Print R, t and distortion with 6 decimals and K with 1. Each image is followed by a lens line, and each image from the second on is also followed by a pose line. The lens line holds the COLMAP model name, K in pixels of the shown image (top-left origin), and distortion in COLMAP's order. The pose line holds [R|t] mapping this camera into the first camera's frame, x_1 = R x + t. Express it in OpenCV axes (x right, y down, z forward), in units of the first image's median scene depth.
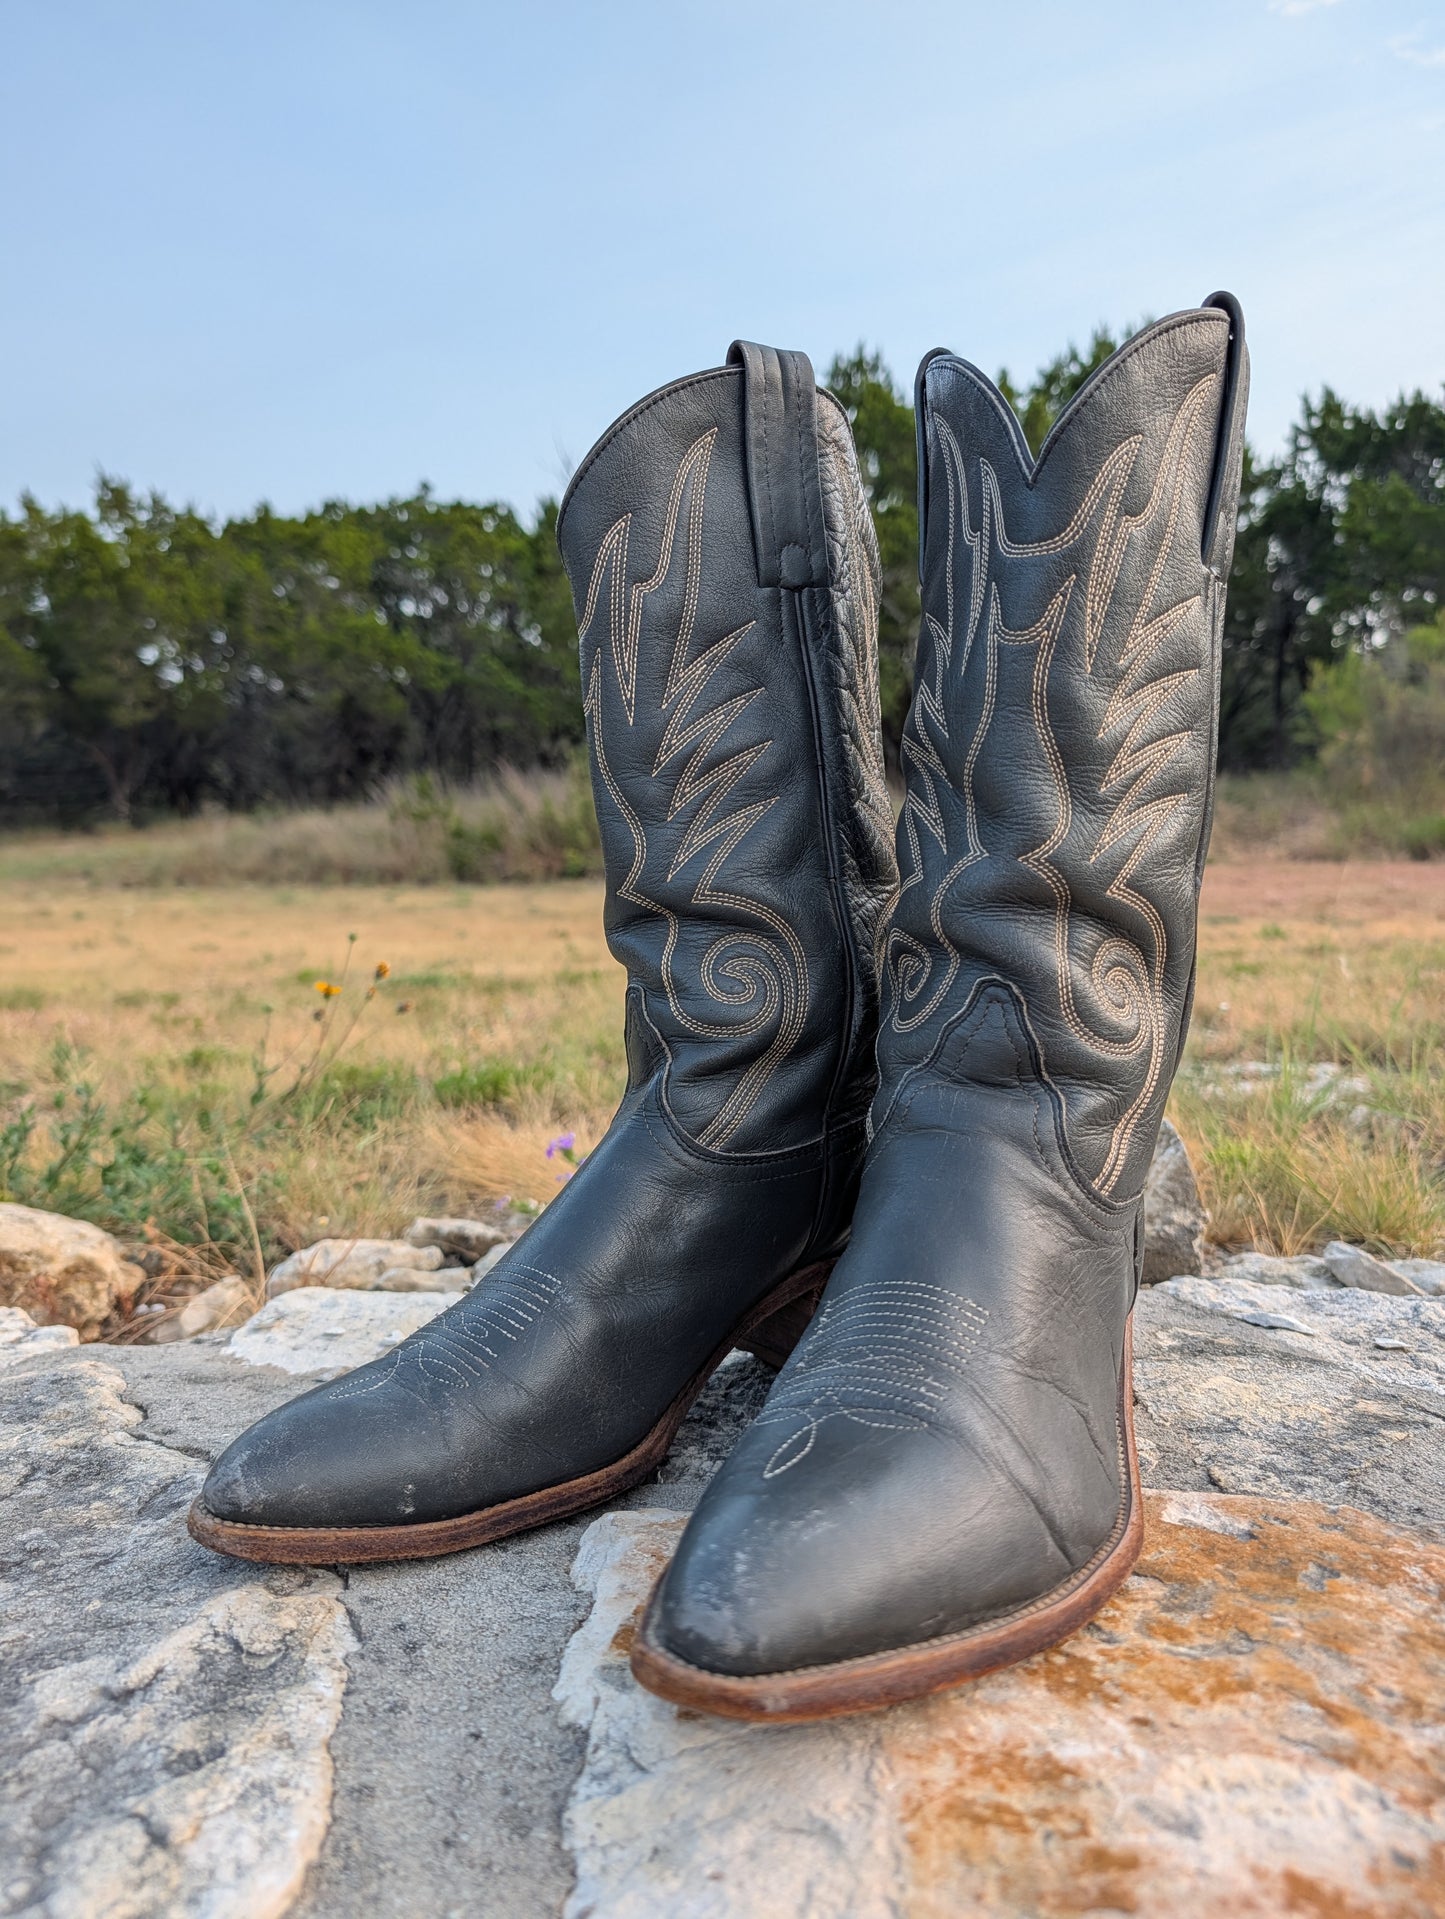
lens RADIAL K [[1445.4, 0, 747.4], [0, 1445.4, 961.2], [0, 0, 1]] dist [-0.003391, -0.002598]
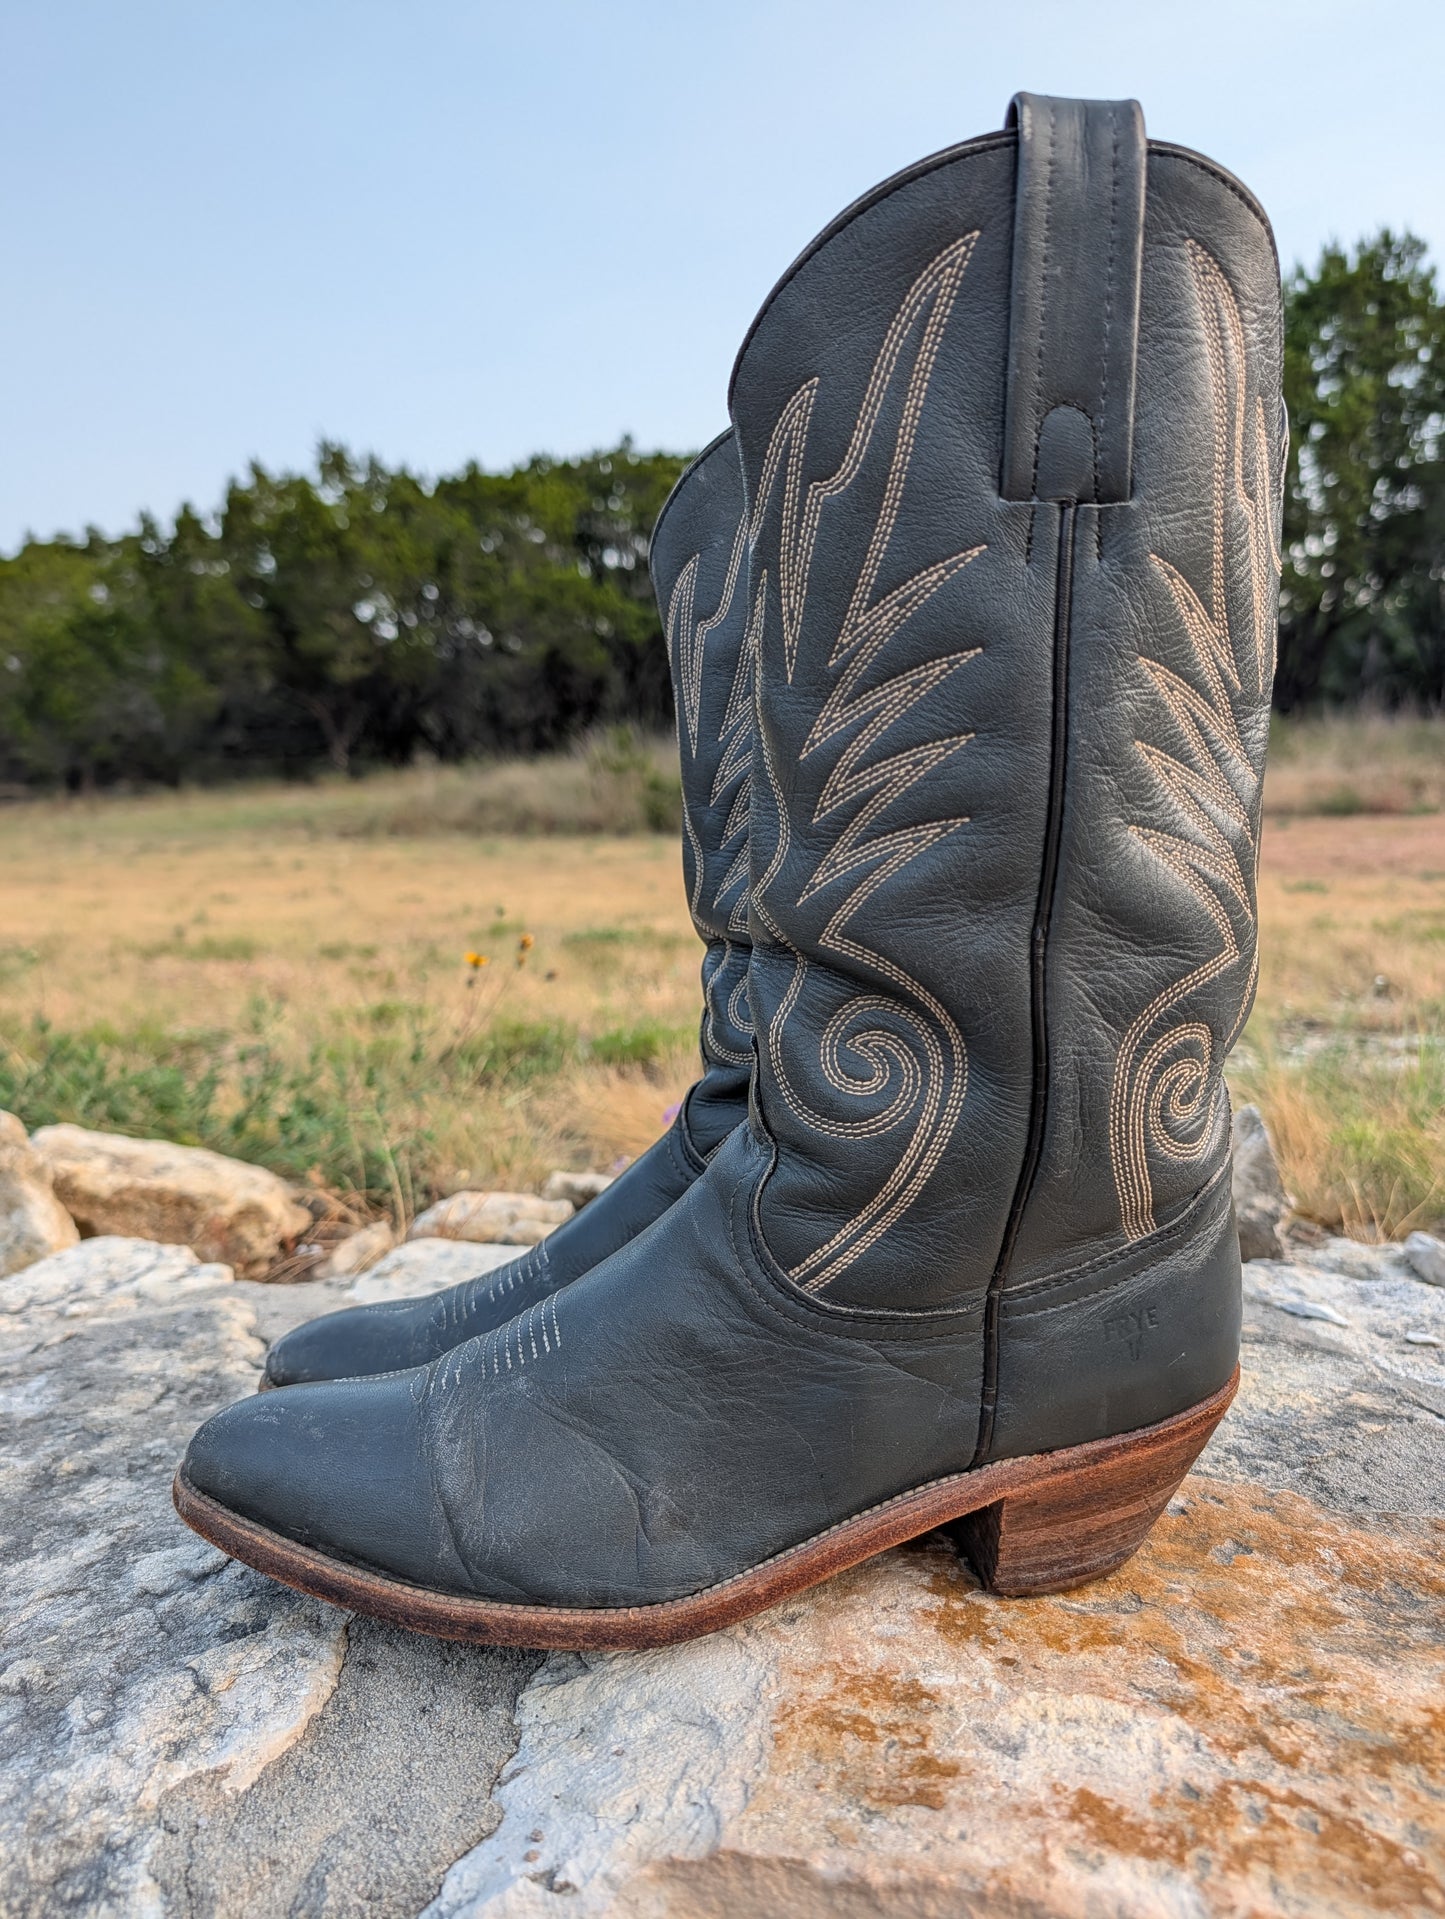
lens RADIAL K [[1455.4, 0, 744.4], [0, 1455.4, 956.4], [0, 0, 1]] dist [-0.007675, 0.001203]
pose [[0.989910, 0.012480, -0.141146, 0.080374], [-0.007787, 0.999400, 0.033750, -0.027877], [0.141482, -0.032311, 0.989413, -0.060333]]
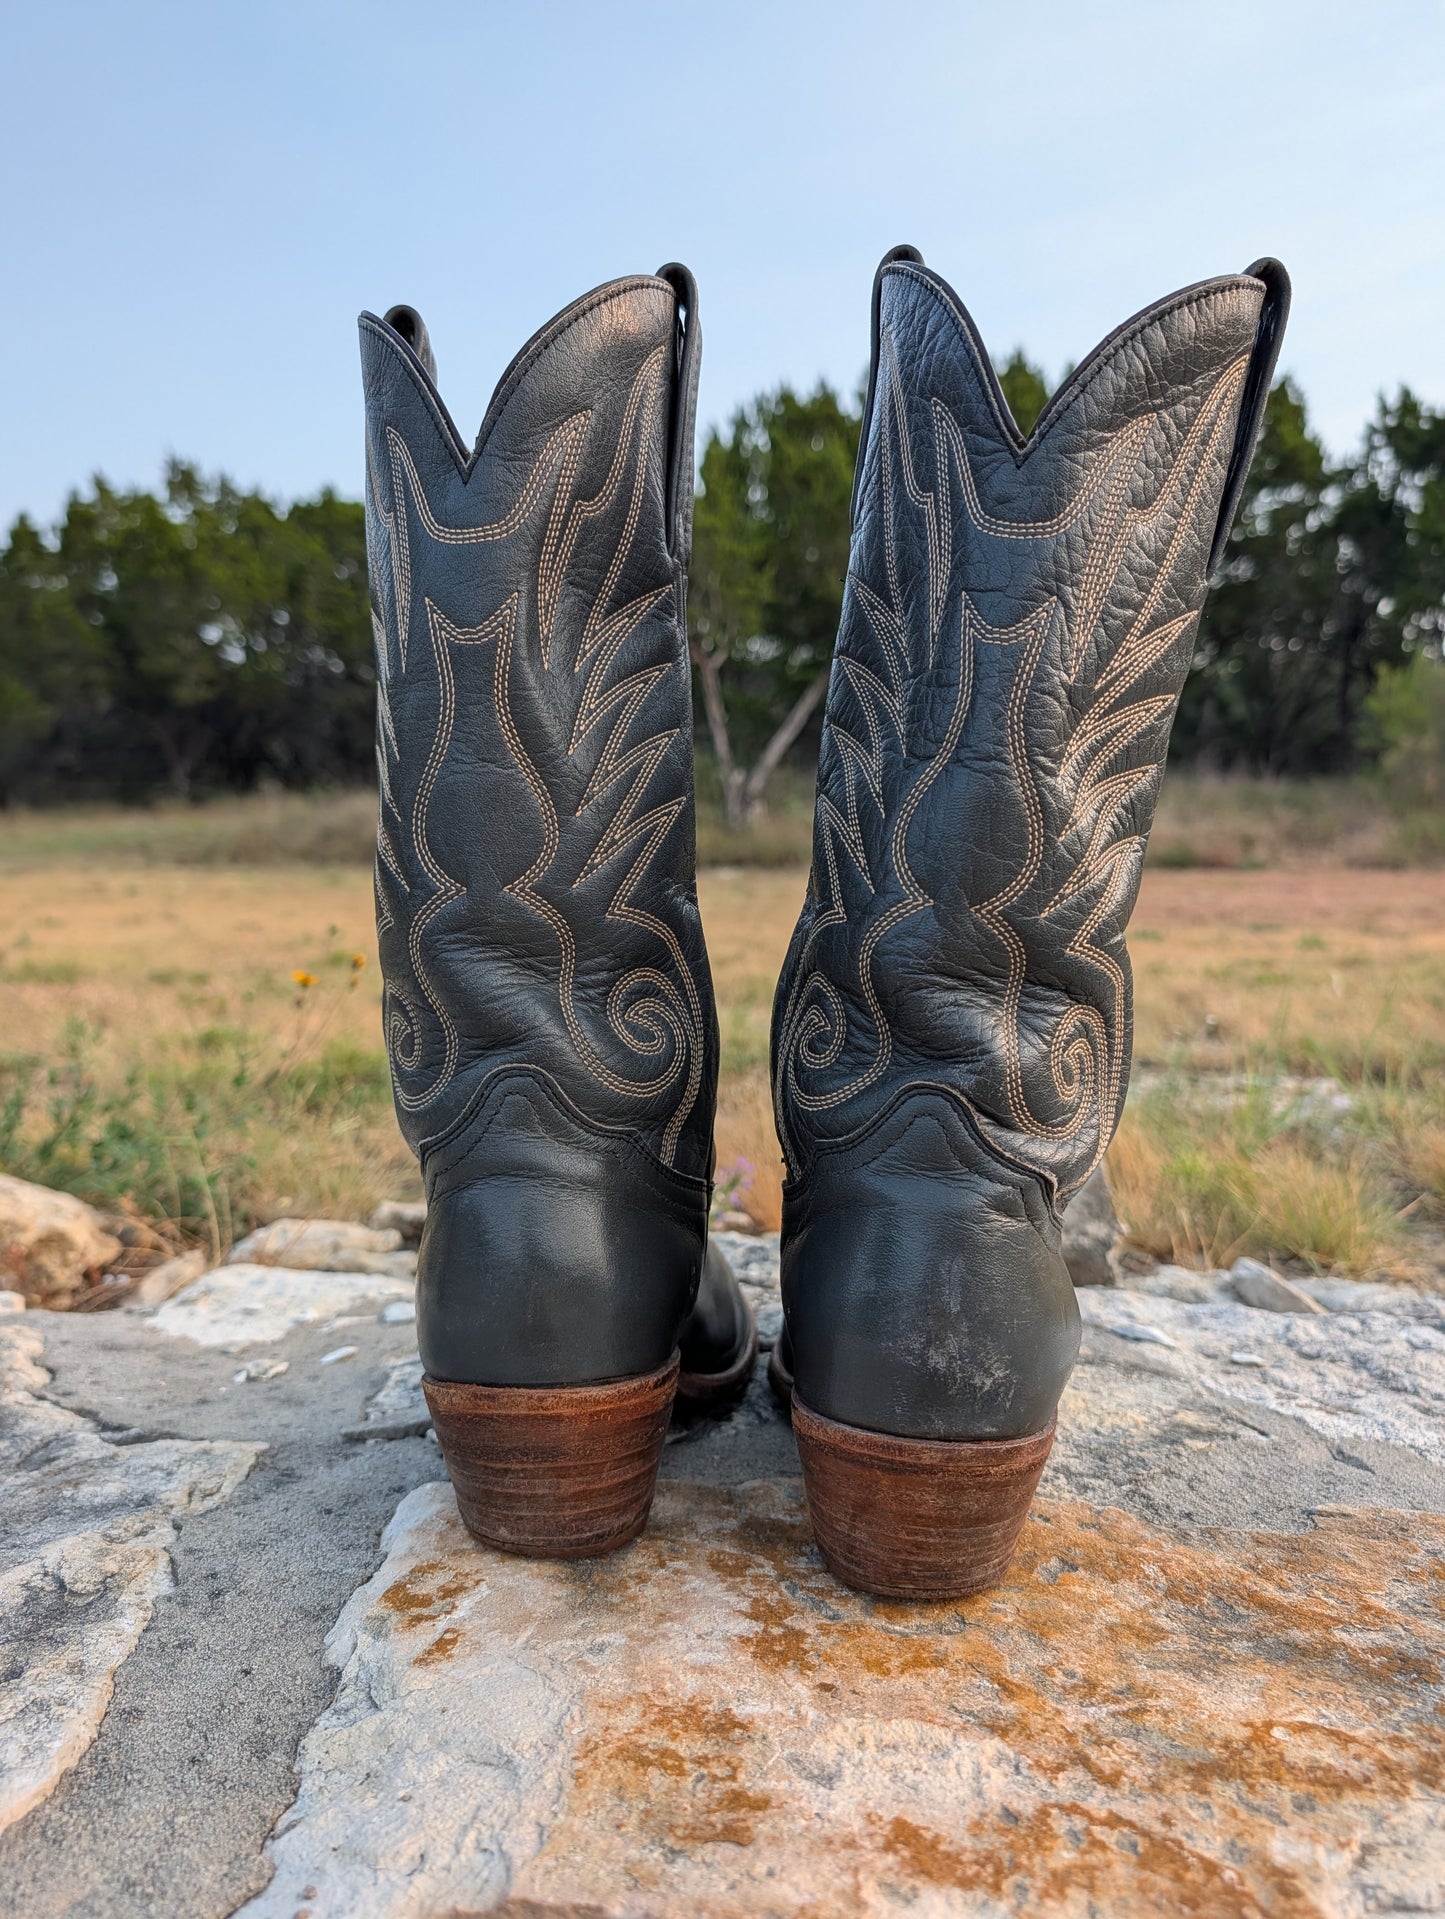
lens RADIAL K [[1455.4, 0, 744.4], [0, 1455.4, 956.4], [0, 0, 1]] dist [-0.007675, 0.001203]
pose [[0.998738, 0.028983, -0.041016, 0.087284], [-0.028865, 0.999577, 0.003452, -0.012692], [0.041099, -0.002264, 0.999153, -0.041334]]
